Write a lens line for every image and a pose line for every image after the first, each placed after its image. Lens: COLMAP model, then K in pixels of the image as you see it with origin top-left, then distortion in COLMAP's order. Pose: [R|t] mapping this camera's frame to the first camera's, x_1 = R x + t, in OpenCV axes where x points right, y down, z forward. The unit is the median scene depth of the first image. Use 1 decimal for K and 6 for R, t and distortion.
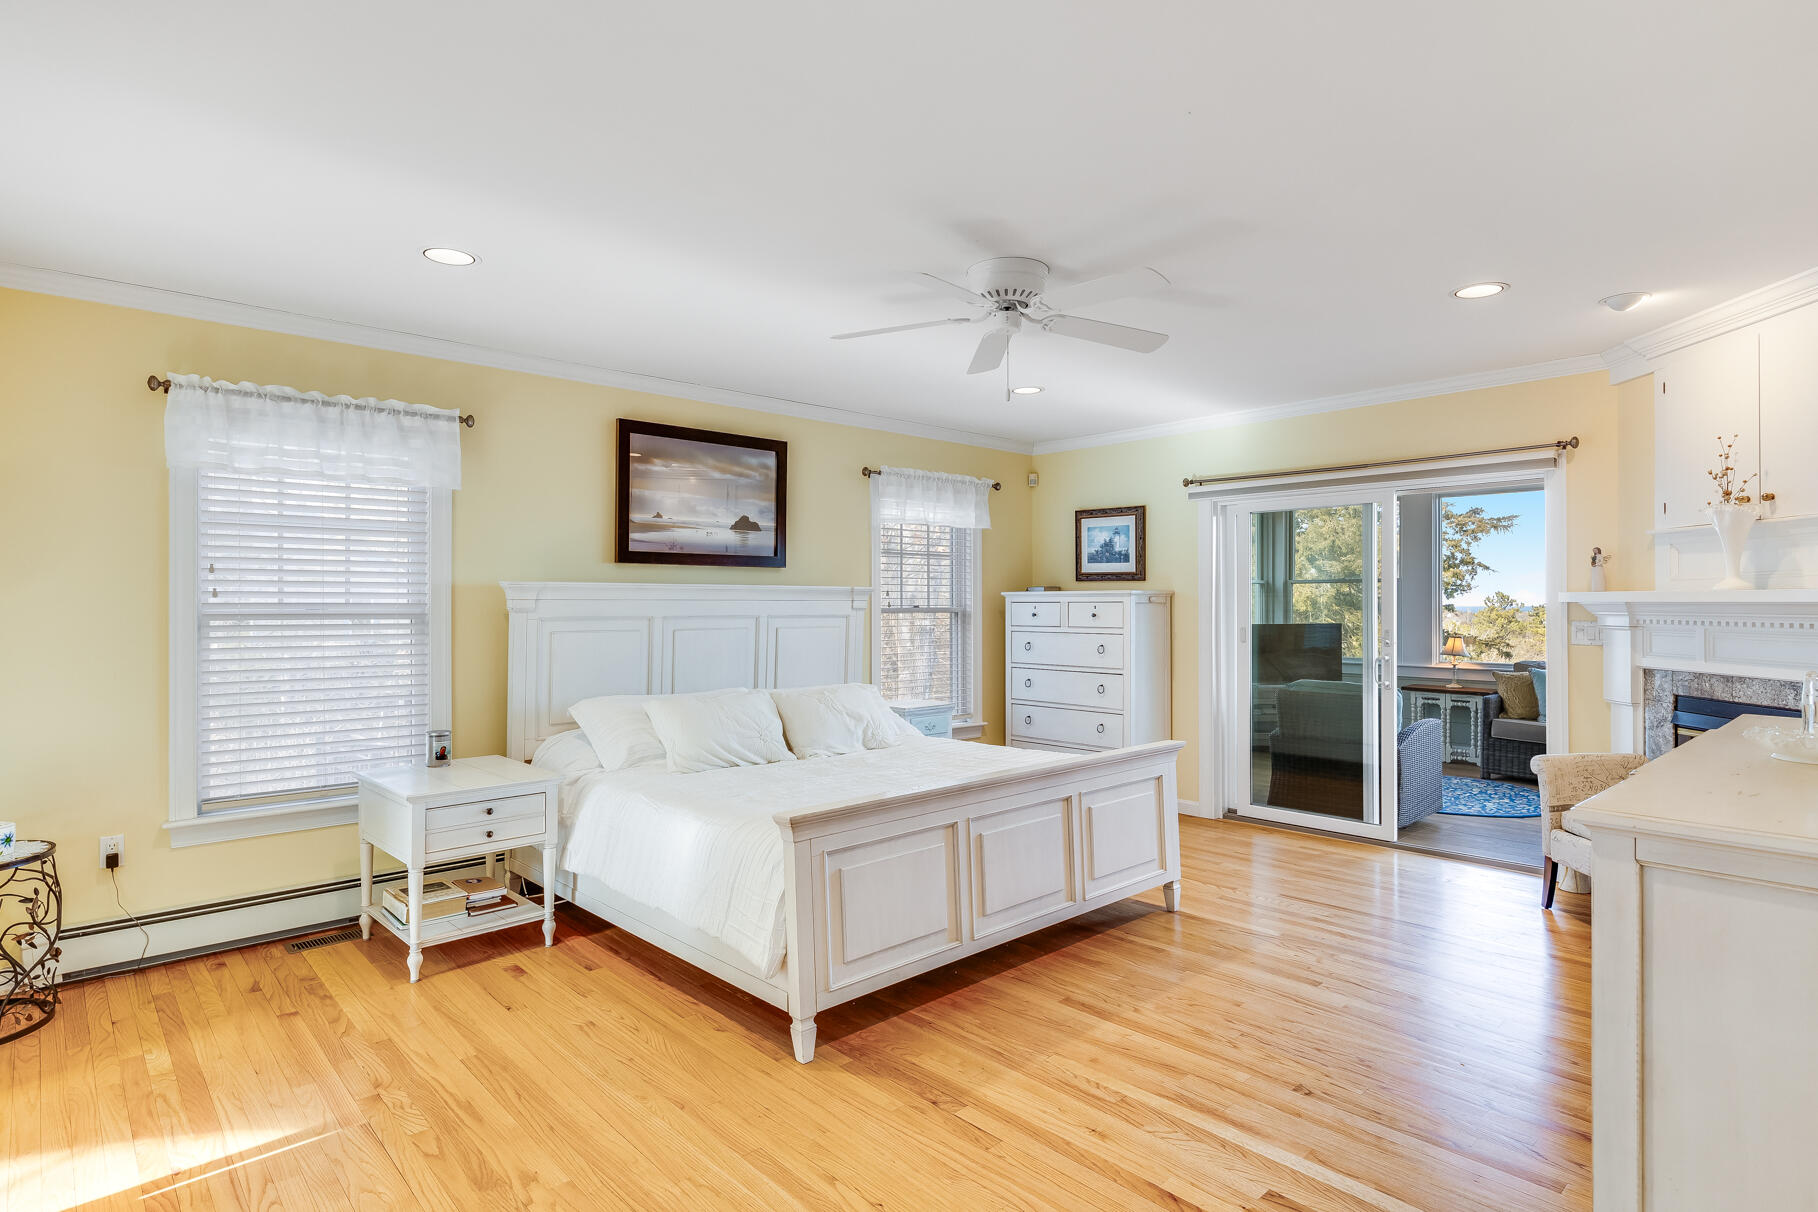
lens RADIAL K [[938.2, 0, 909.0], [0, 938.2, 606.0], [0, 0, 1]] dist [-0.000541, -0.000198]
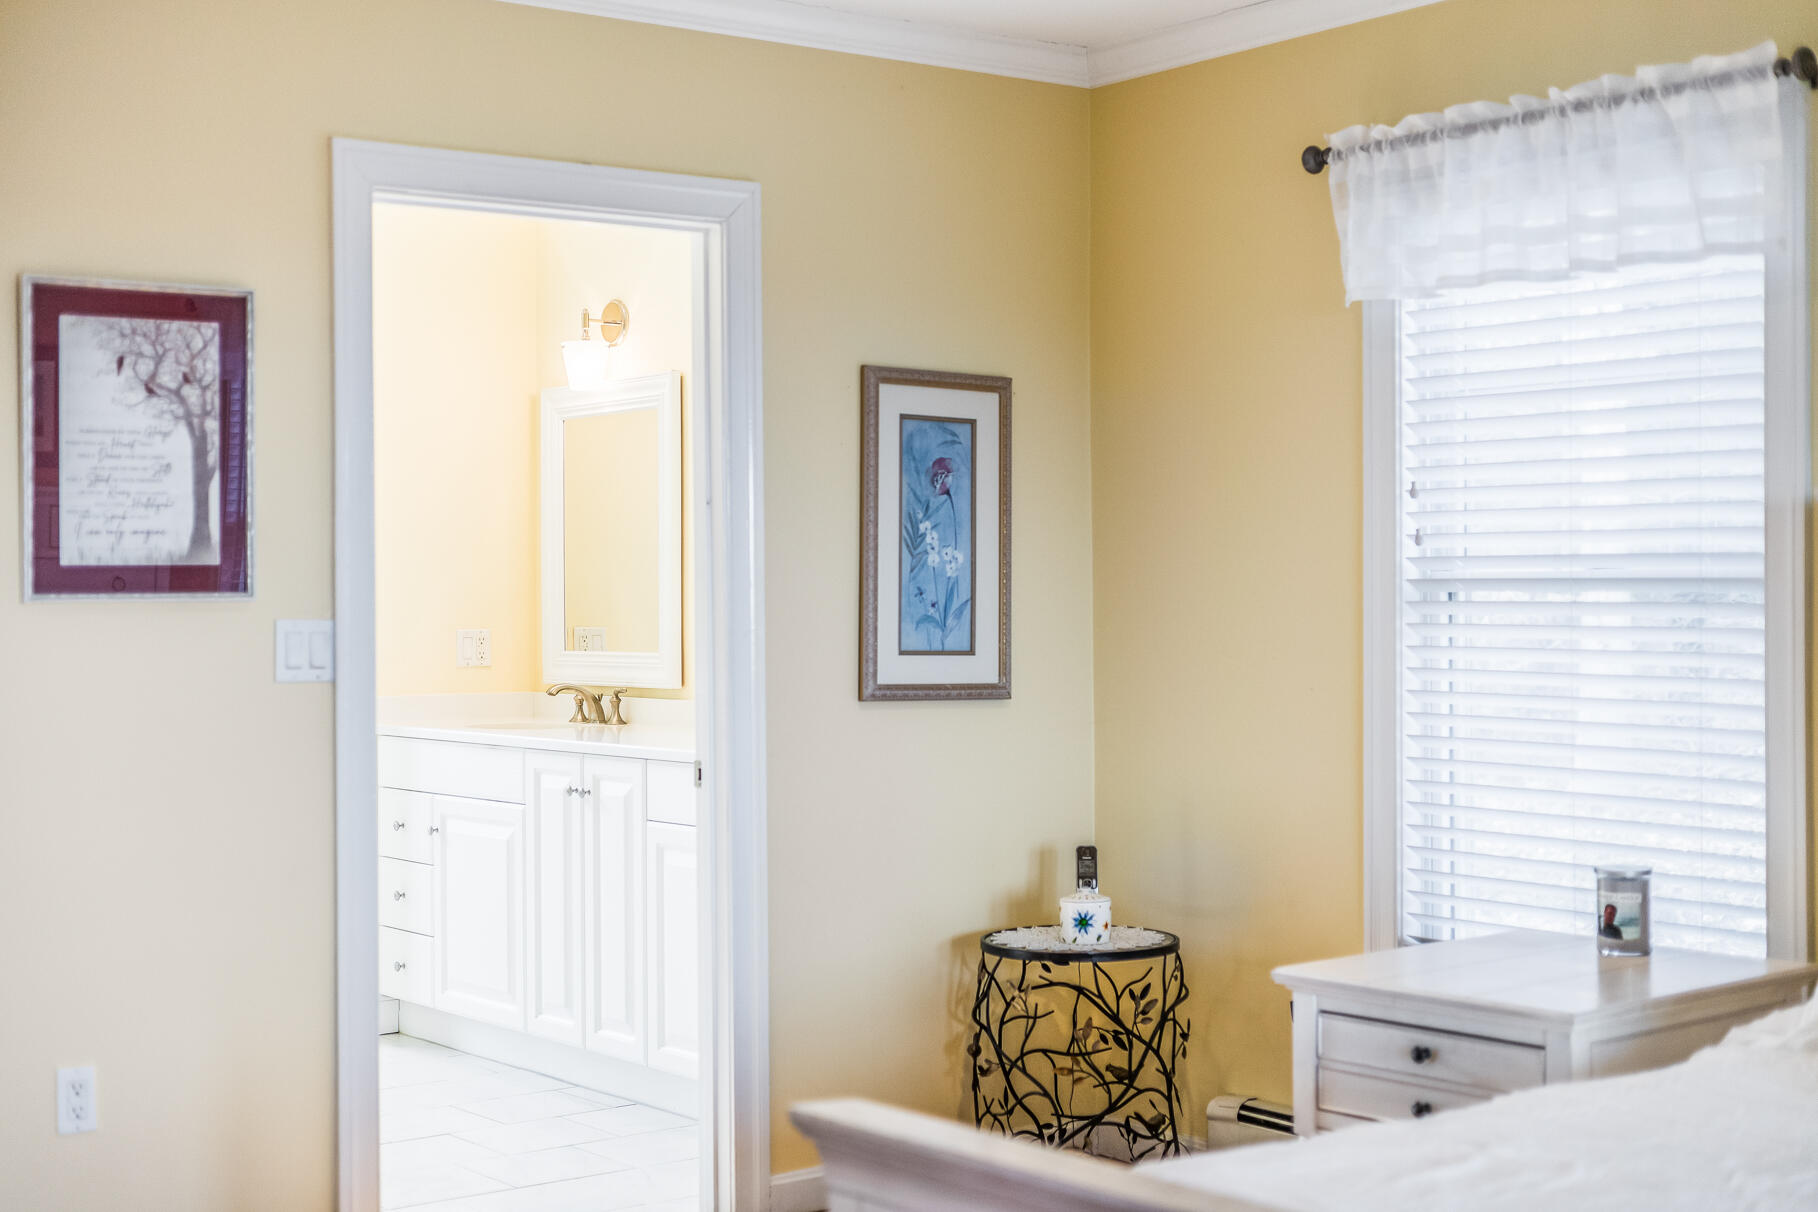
lens RADIAL K [[2614.7, 0, 909.0], [0, 2614.7, 606.0], [0, 0, 1]] dist [0.267500, 0.021103]
pose [[-0.053656, 0.026657, -0.998204, 0.728993], [0.022108, 0.999430, 0.025501, -0.019130], [0.998315, -0.020700, -0.054215, 0.799653]]
